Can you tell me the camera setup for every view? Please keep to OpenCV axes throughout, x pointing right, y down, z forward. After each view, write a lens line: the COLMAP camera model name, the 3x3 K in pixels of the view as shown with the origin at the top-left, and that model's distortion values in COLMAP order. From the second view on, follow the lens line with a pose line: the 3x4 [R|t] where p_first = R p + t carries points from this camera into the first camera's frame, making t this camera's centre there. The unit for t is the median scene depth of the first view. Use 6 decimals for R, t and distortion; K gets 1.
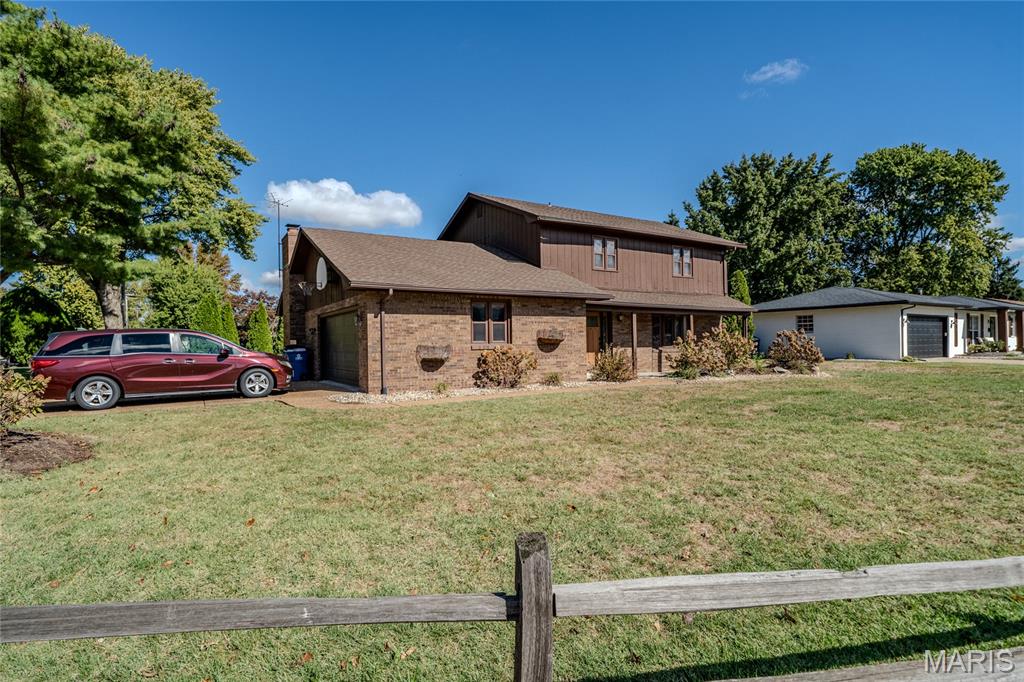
lens RADIAL K [[503.1, 0, 512.1], [0, 503.1, 341.2], [0, 0, 1]] dist [0.000316, 0.000001]
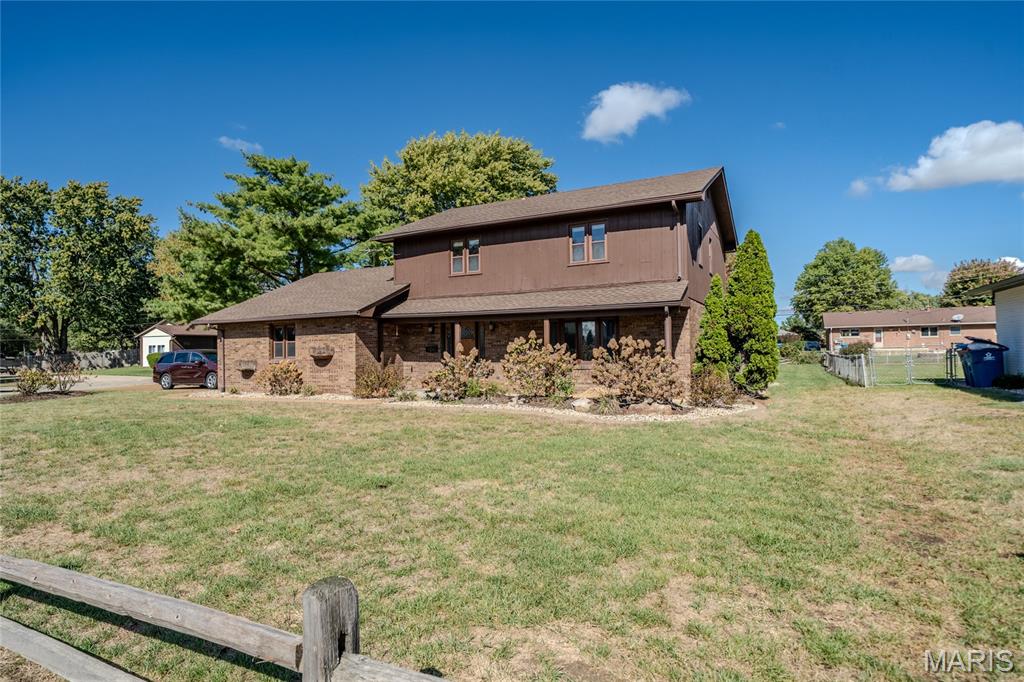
lens RADIAL K [[537.9, 0, 512.8], [0, 537.9, 344.5], [0, 0, 1]] dist [0.002102, 0.000152]
pose [[0.558684, -0.012744, -0.829283, 1.298639], [0.009856, 0.999913, -0.008726, -0.013156], [0.829322, -0.003298, 0.558761, 0.682624]]
